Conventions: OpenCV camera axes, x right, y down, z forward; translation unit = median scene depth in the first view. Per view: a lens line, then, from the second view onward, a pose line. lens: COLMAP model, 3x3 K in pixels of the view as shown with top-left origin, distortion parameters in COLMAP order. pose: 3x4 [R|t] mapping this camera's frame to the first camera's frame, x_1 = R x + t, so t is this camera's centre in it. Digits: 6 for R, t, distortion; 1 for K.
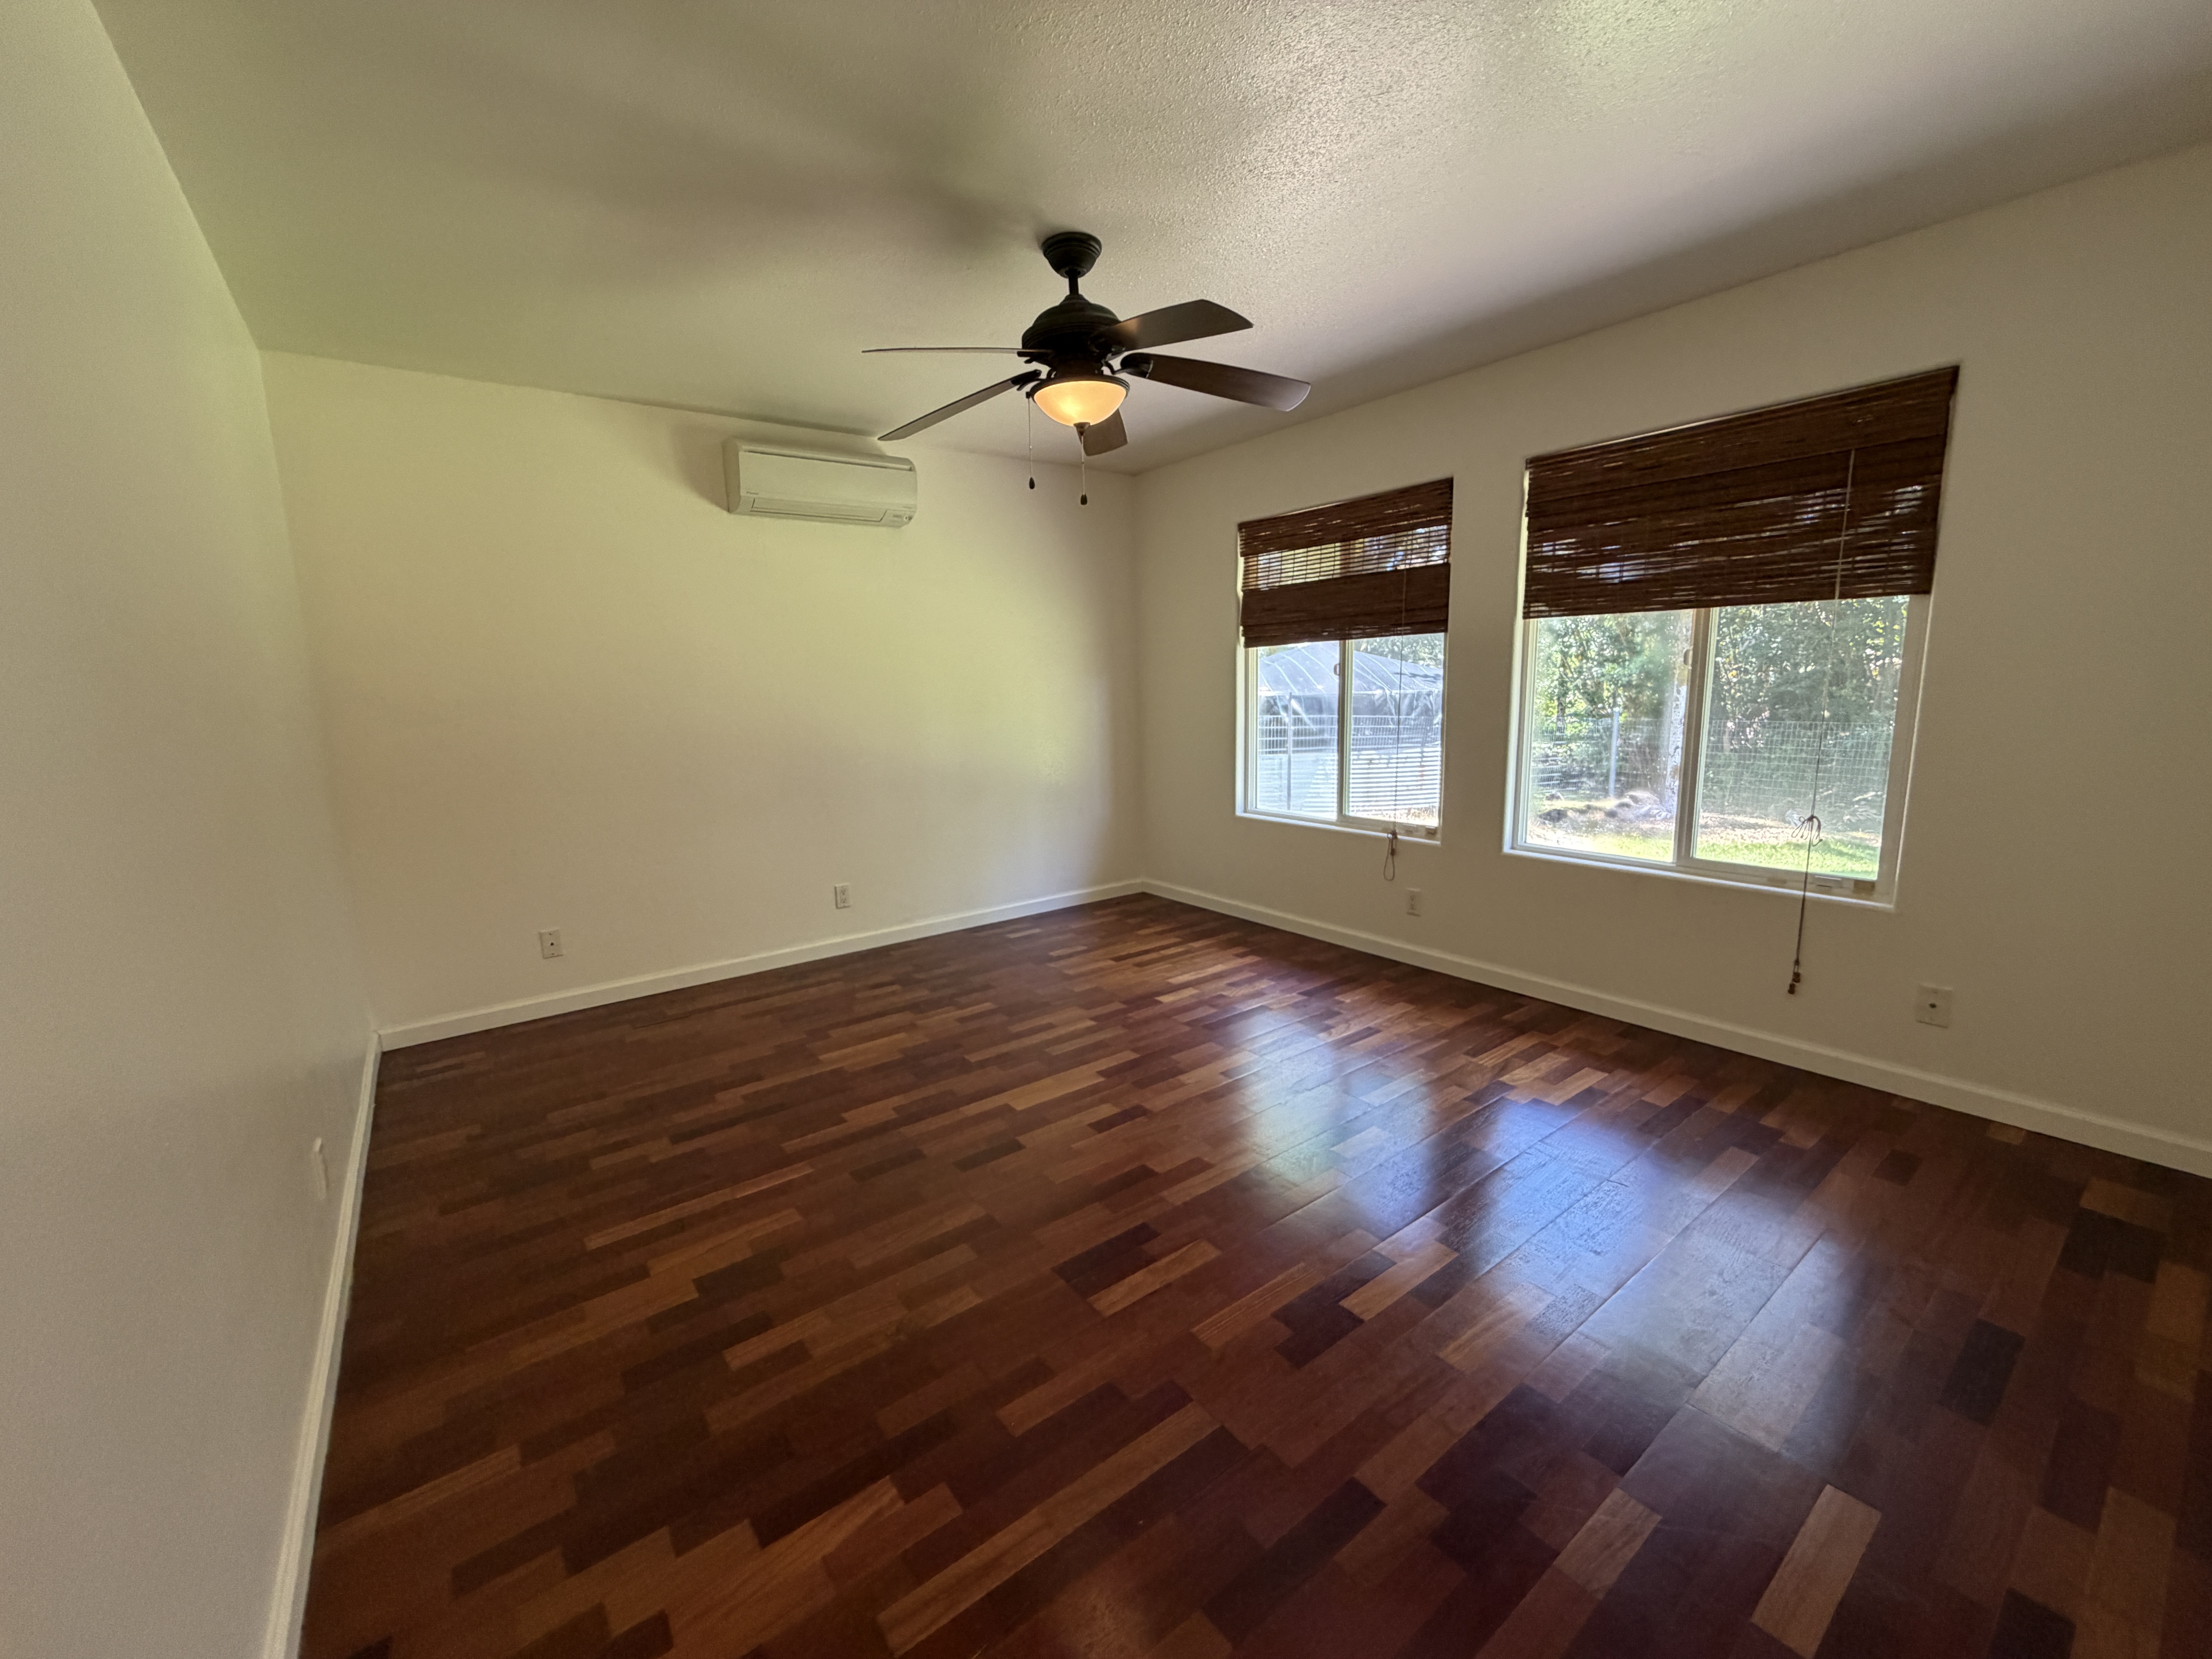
lens RADIAL K [[890.0, 0, 1097.6], [0, 890.0, 829.3], [0, 0, 1]] dist [-0.000159, 0.000153]
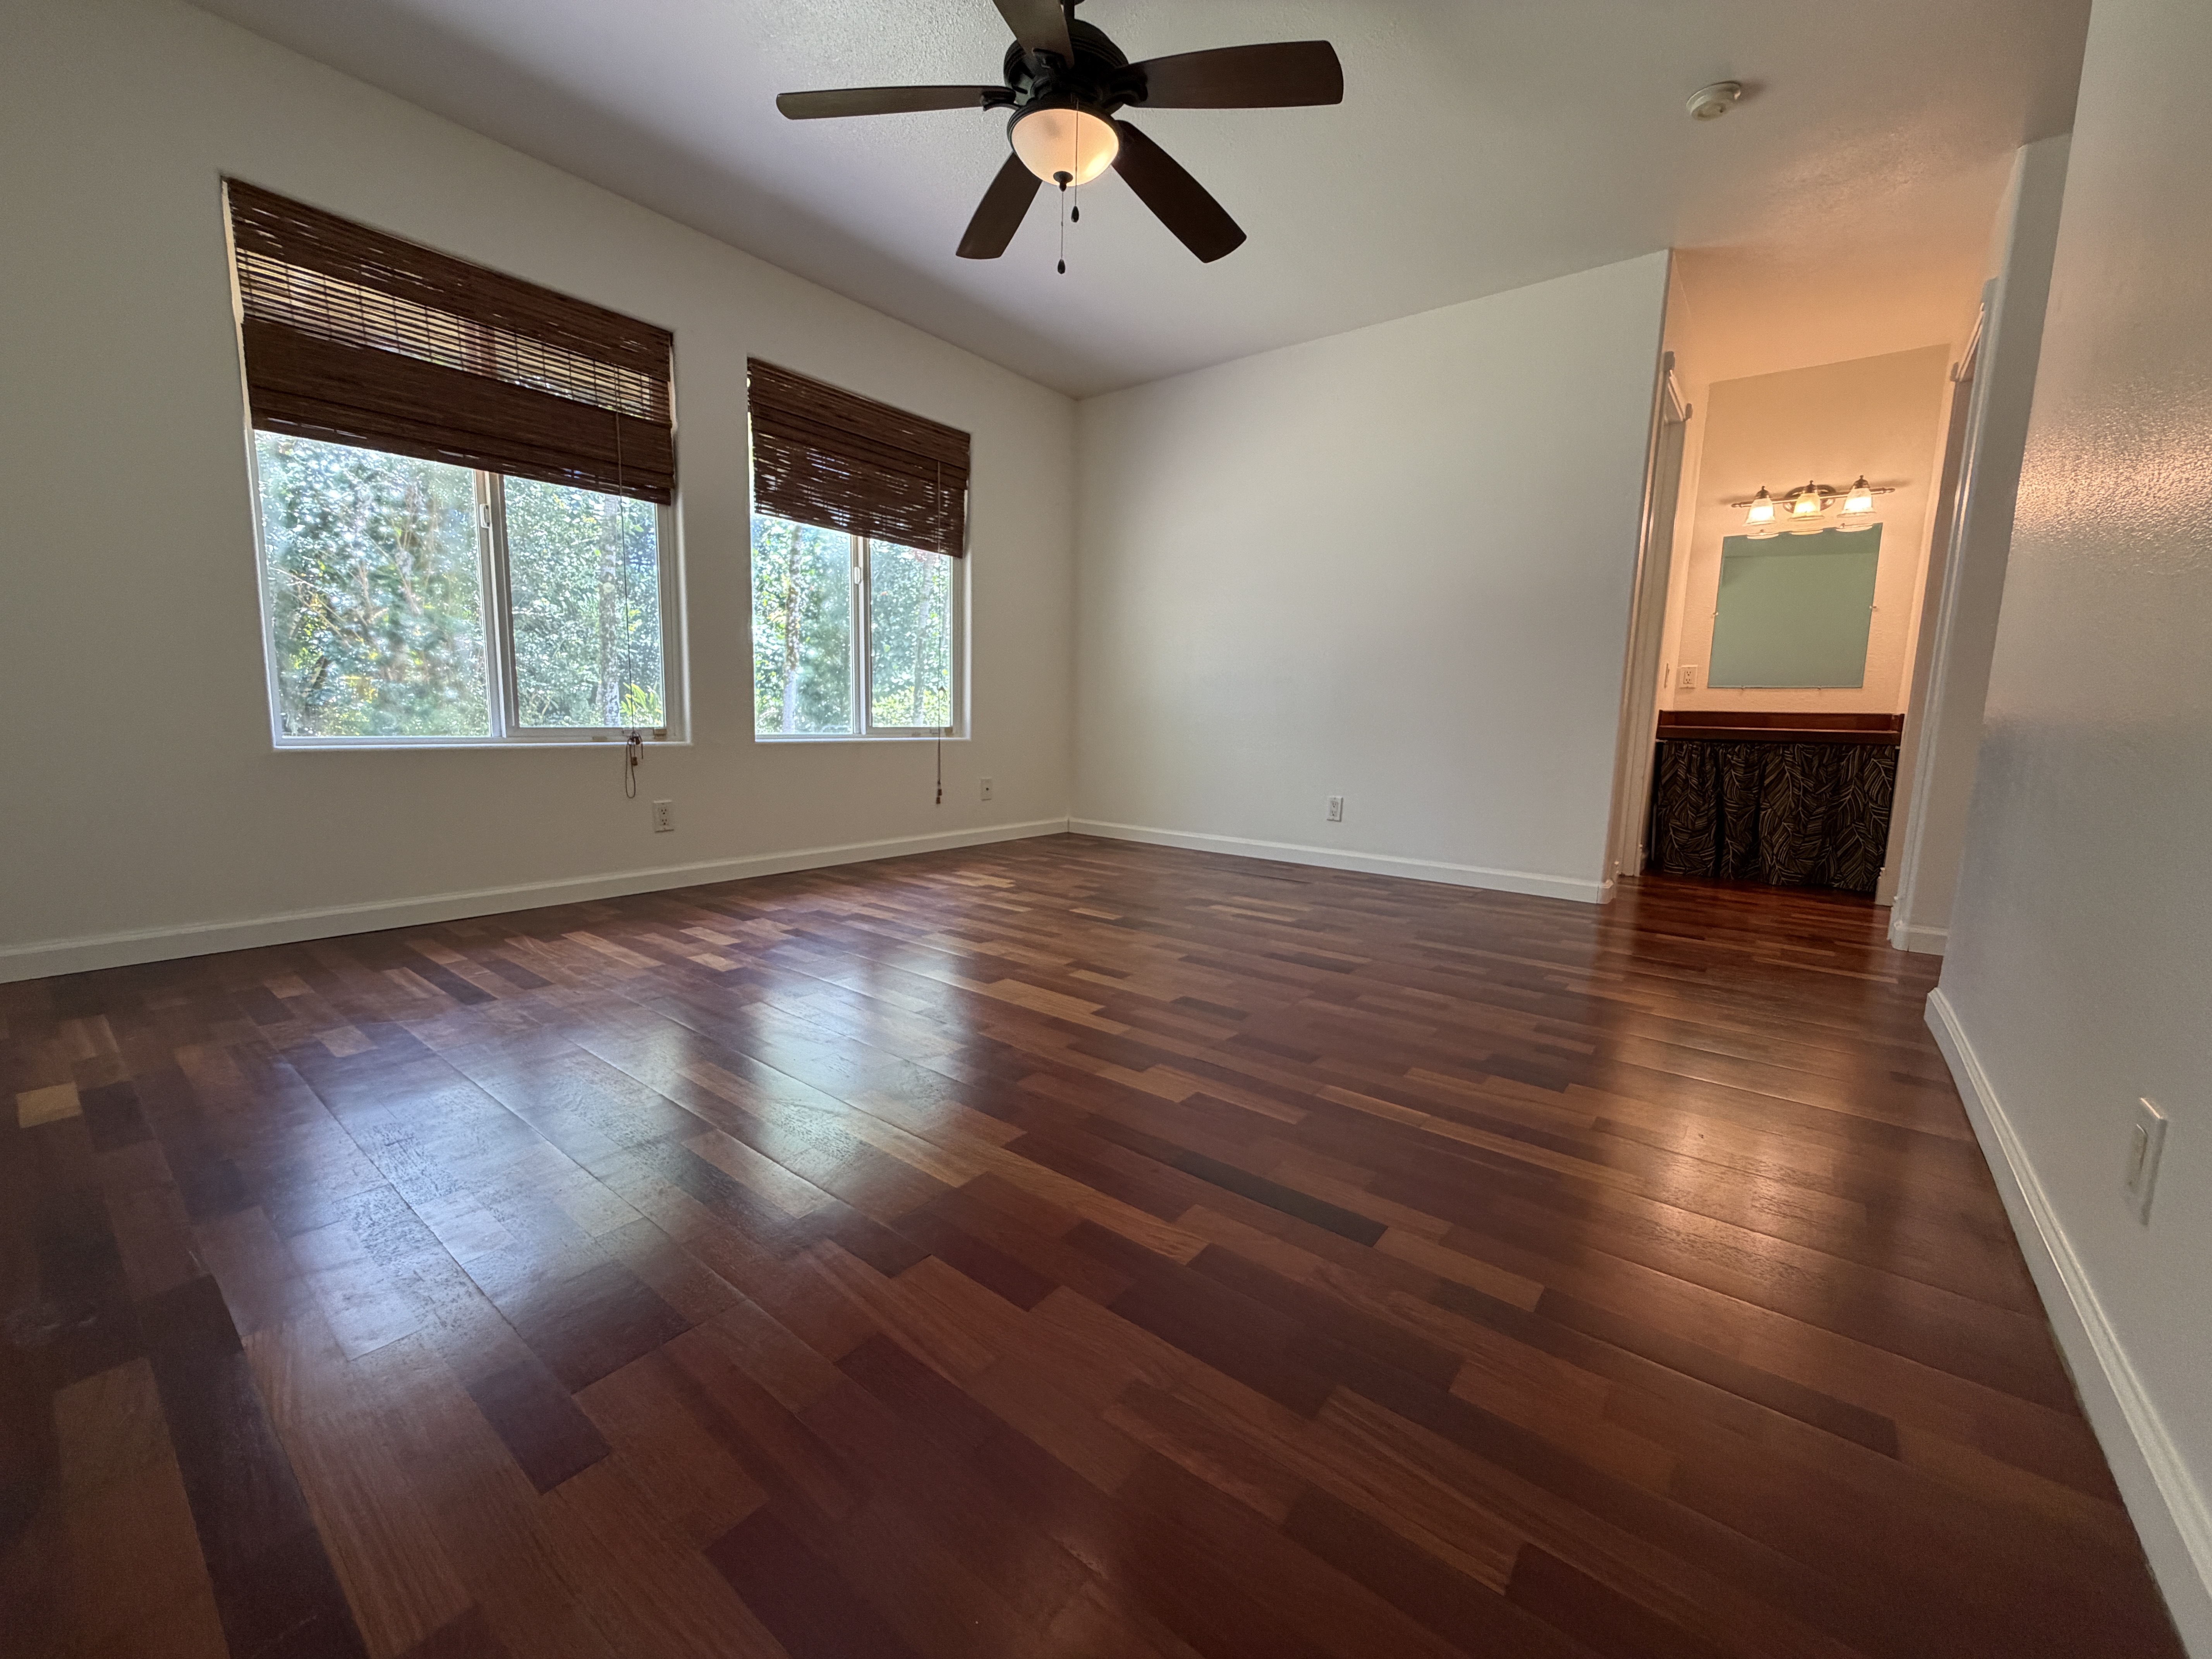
lens RADIAL K [[890.0, 0, 1097.6], [0, 890.0, 829.3], [0, 0, 1]] dist [-0.000159, 0.000153]
pose [[-0.254401, -0.110120, 0.960809, -0.671327], [0.142821, 0.978325, 0.149943, 0.028650], [-0.956495, 0.175369, -0.233159, 0.927420]]
